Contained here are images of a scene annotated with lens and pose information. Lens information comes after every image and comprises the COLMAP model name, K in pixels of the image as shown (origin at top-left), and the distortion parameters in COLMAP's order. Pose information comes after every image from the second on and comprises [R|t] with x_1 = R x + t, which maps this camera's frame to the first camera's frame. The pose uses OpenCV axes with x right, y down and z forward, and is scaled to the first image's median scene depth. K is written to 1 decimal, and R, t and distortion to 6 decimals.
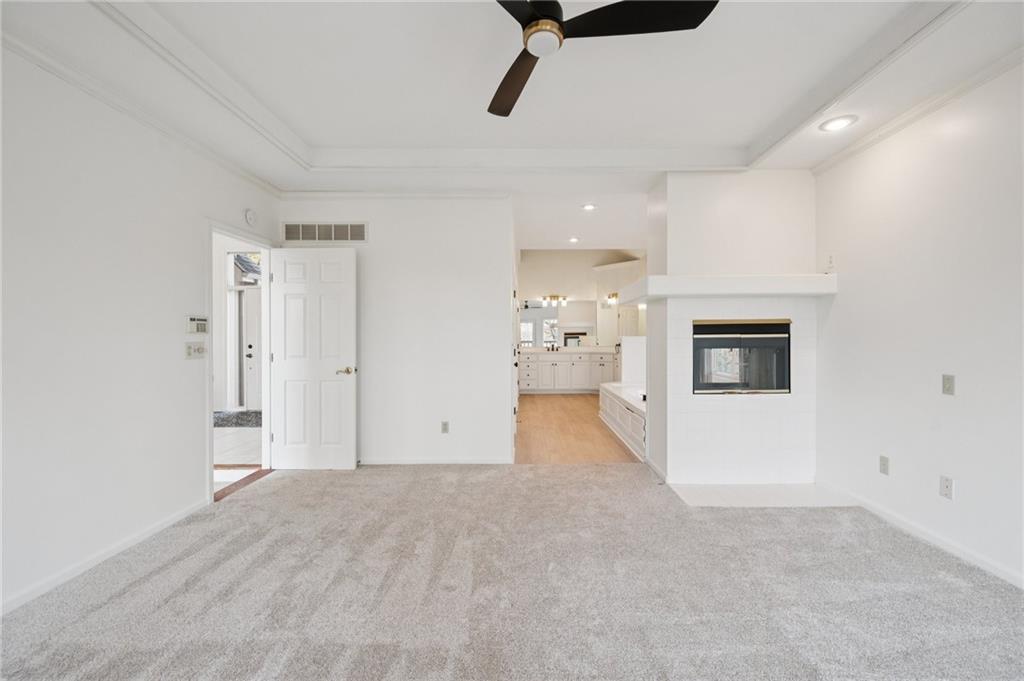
lens RADIAL K [[408.7, 0, 513.6], [0, 408.7, 338.4], [0, 0, 1]] dist [-0.001182, -0.000052]
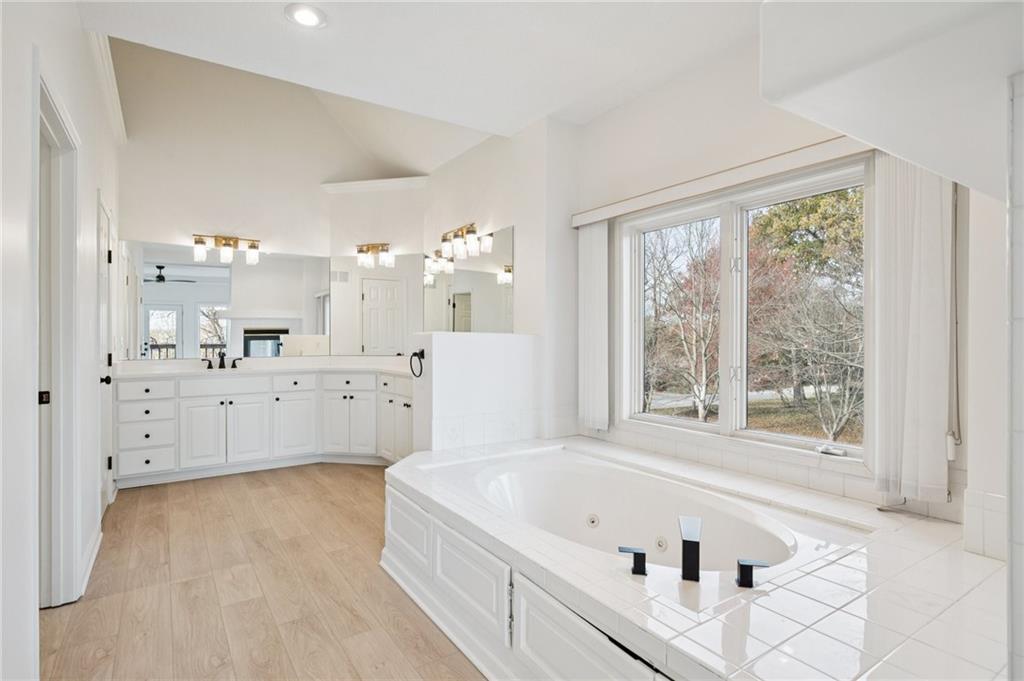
lens RADIAL K [[521.9, 0, 513.3], [0, 521.9, 340.7], [0, 0, 1]] dist [0.006615, 0.000625]
pose [[0.818426, 0.003307, 0.574603, 0.032436], [-0.002726, 0.999995, -0.001872, 0.002939], [-0.574606, -0.000035, 0.818430, 0.390518]]
